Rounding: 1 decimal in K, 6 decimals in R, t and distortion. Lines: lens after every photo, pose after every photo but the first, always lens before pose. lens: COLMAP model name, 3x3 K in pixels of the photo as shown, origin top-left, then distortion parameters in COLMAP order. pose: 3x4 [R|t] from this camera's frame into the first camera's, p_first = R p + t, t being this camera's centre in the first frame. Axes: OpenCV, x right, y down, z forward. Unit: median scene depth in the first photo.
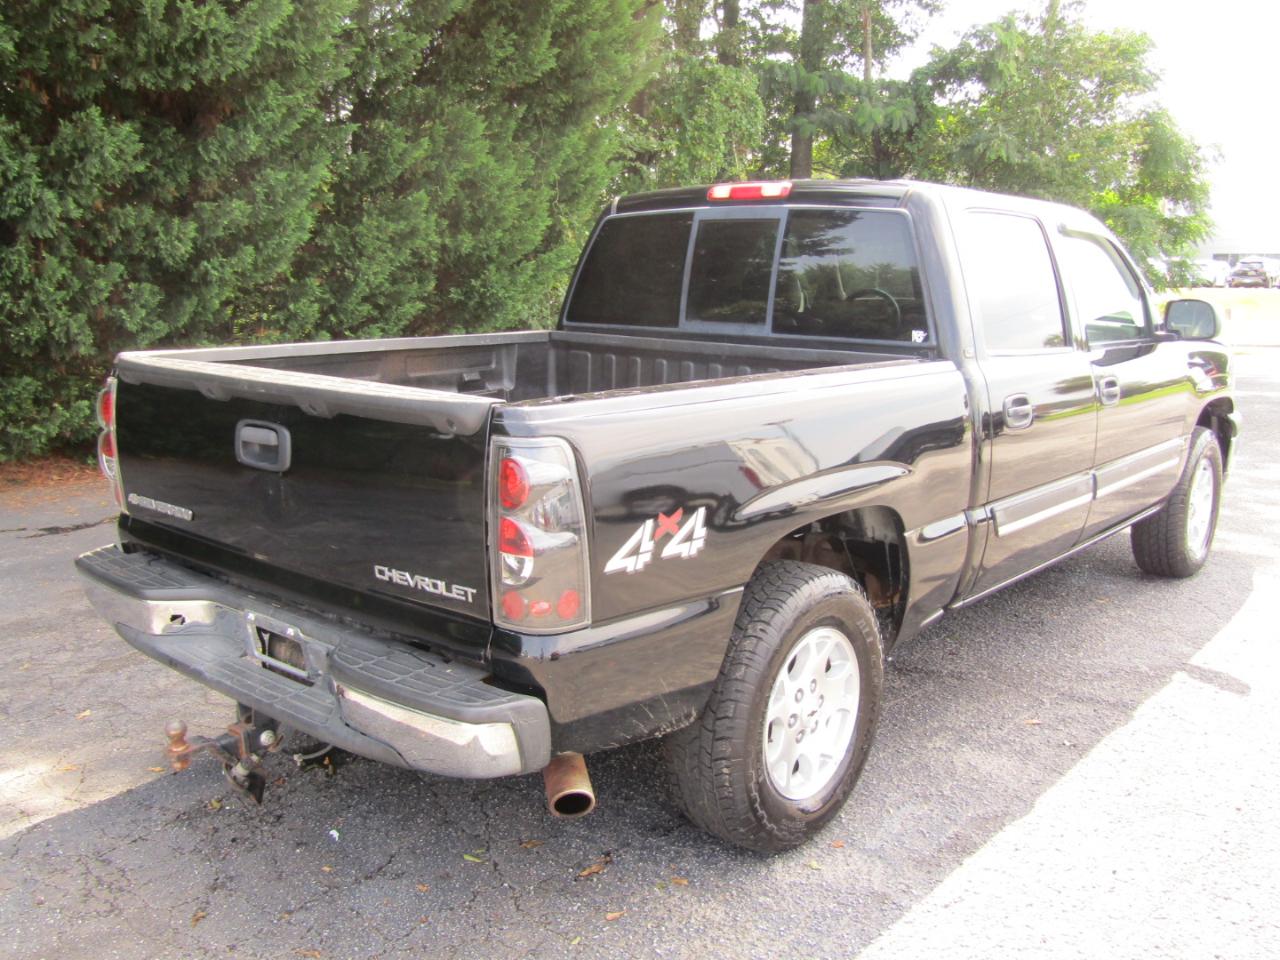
lens RADIAL K [[1133.5, 0, 640.0], [0, 1133.5, 480.0], [0, 0, 1]] dist [-0.033601, 0.009113]
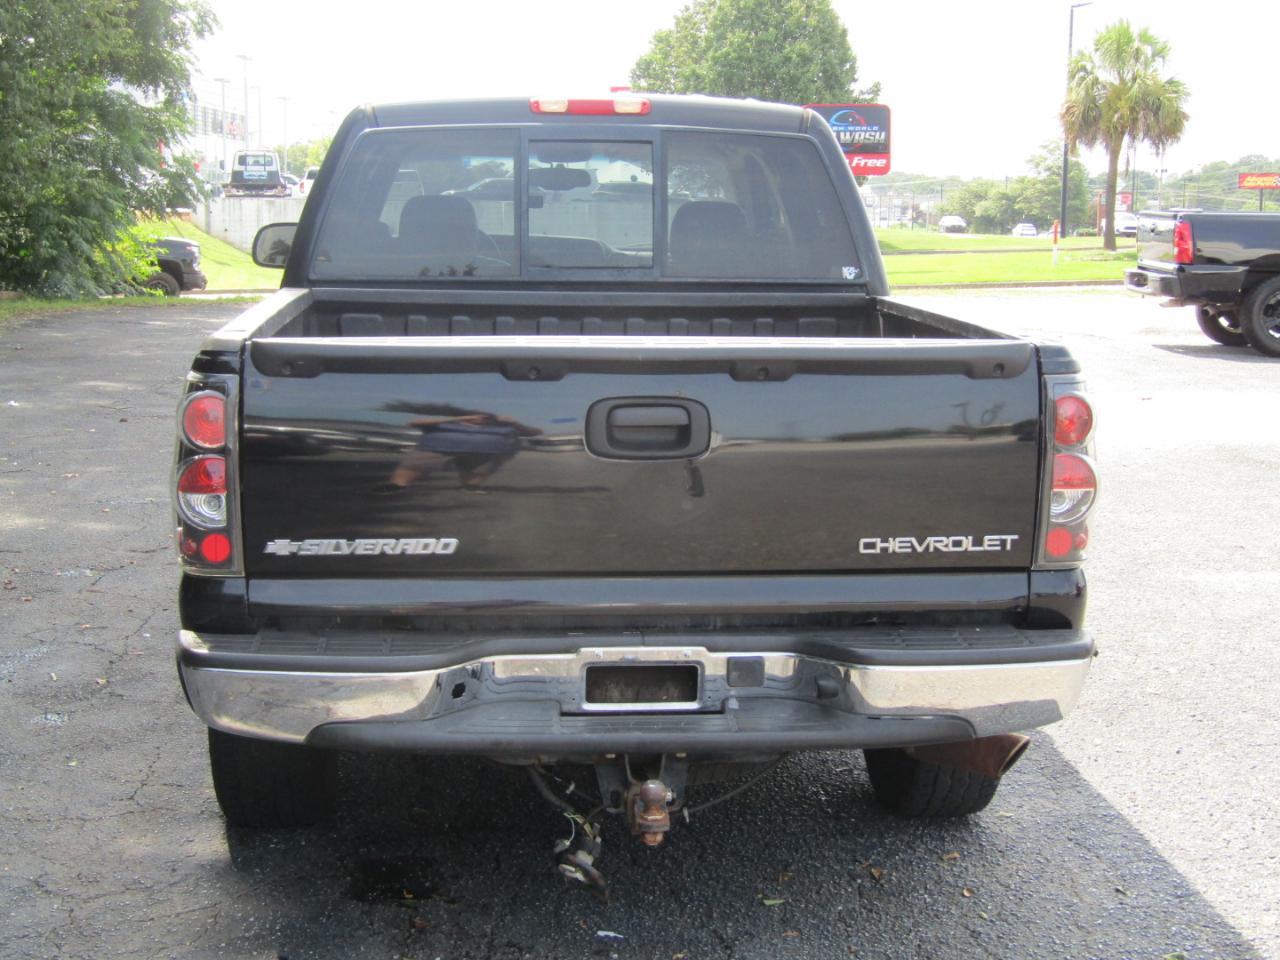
lens RADIAL K [[1901.0, 0, 640.0], [0, 1901.0, 480.0], [0, 0, 1]] dist [0.008221, 0.036384]
pose [[0.695347, -0.108796, 0.710392, -0.487703], [0.126519, 0.991568, 0.028018, -0.012204], [-0.707450, 0.070396, 0.703249, 0.021229]]
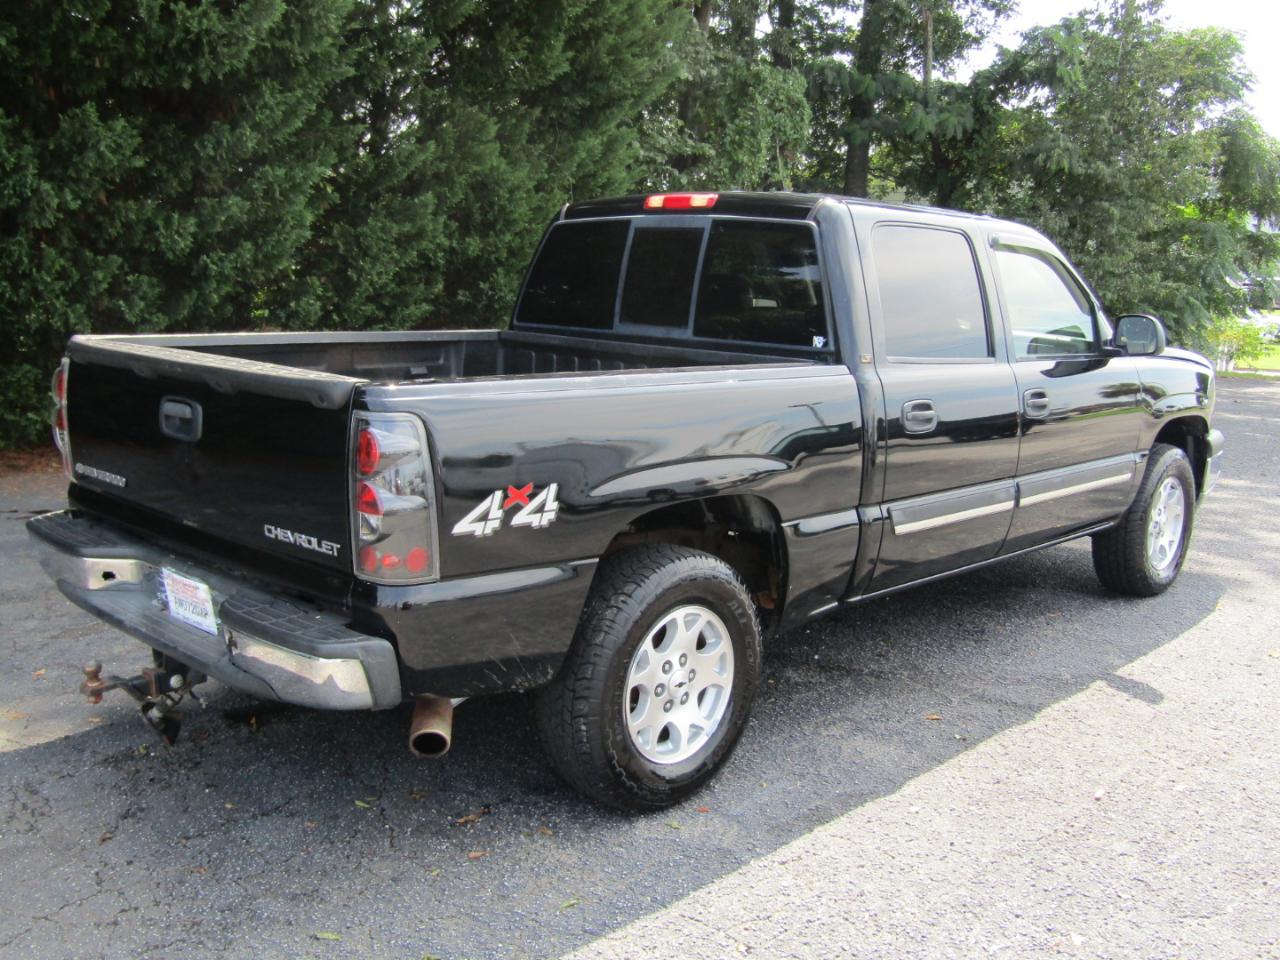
lens RADIAL K [[1208.8, 0, 640.0], [0, 1208.8, 480.0], [0, 0, 1]] dist [0.000517, -0.012802]
pose [[0.998107, 0.032624, -0.052137, 0.070031], [-0.033549, 0.999293, -0.016958, 0.013208], [0.051547, 0.018675, 0.998496, -0.066641]]
